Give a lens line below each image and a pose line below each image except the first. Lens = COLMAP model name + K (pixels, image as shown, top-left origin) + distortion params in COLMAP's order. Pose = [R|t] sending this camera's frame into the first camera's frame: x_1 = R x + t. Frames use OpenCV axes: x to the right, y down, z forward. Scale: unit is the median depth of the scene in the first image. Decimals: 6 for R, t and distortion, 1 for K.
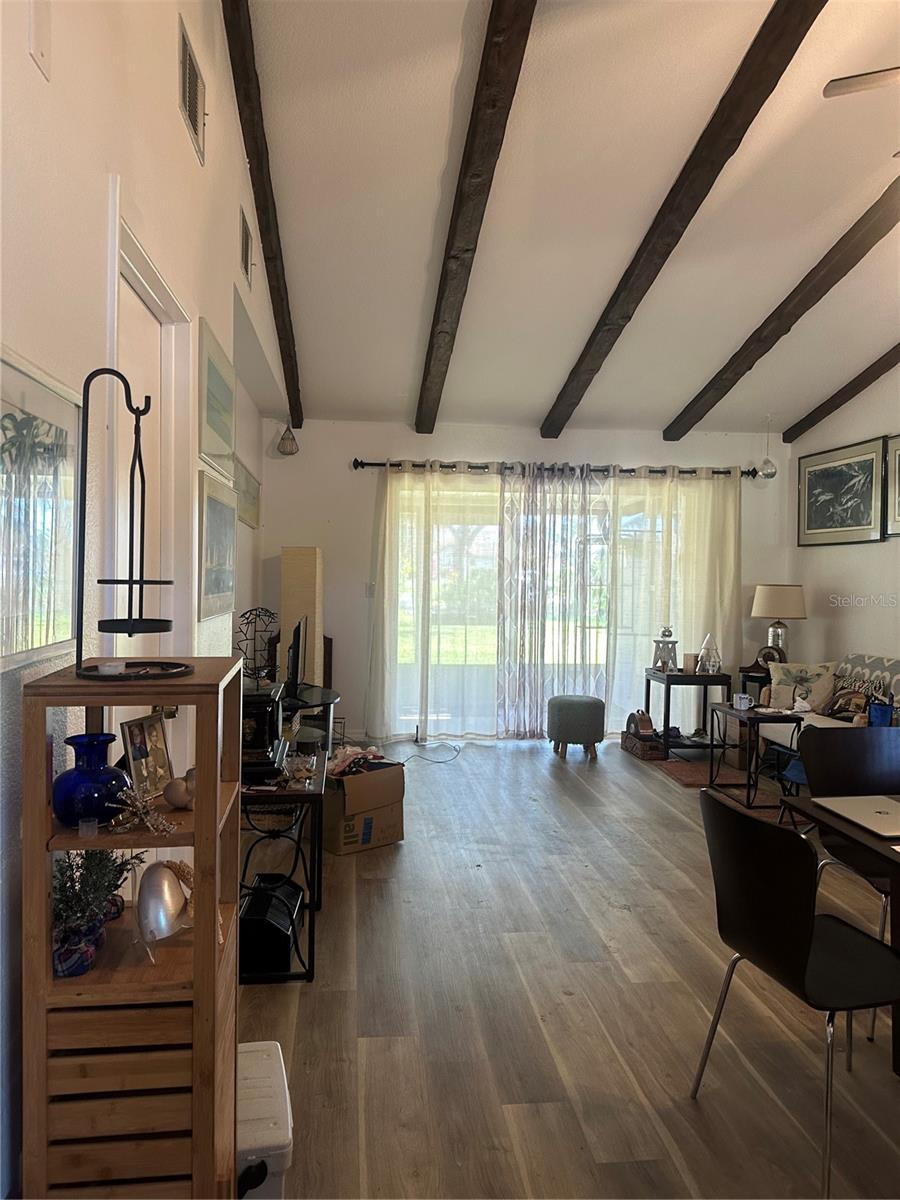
lens RADIAL K [[849.9, 0, 434.1], [0, 849.9, 583.2], [0, 0, 1]] dist [0.109760, -0.186445]
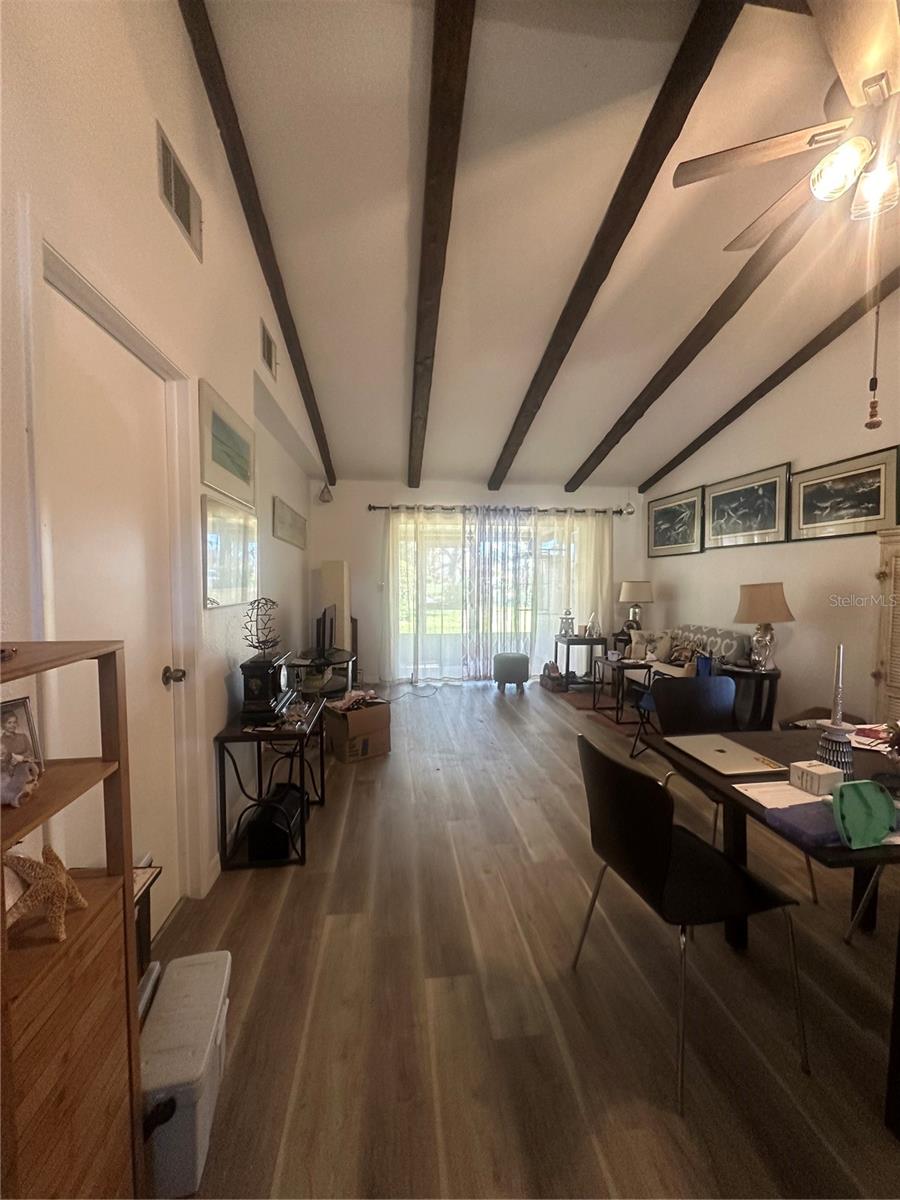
lens RADIAL K [[482.0, 0, 450.0], [0, 482.0, 600.0], [0, 0, 1]] dist [-0.002009, -0.000254]
pose [[0.999834, -0.012854, 0.012941, 0.049001], [0.012489, 0.999533, 0.027889, 0.008169], [-0.013293, -0.027723, 0.999527, 0.127013]]
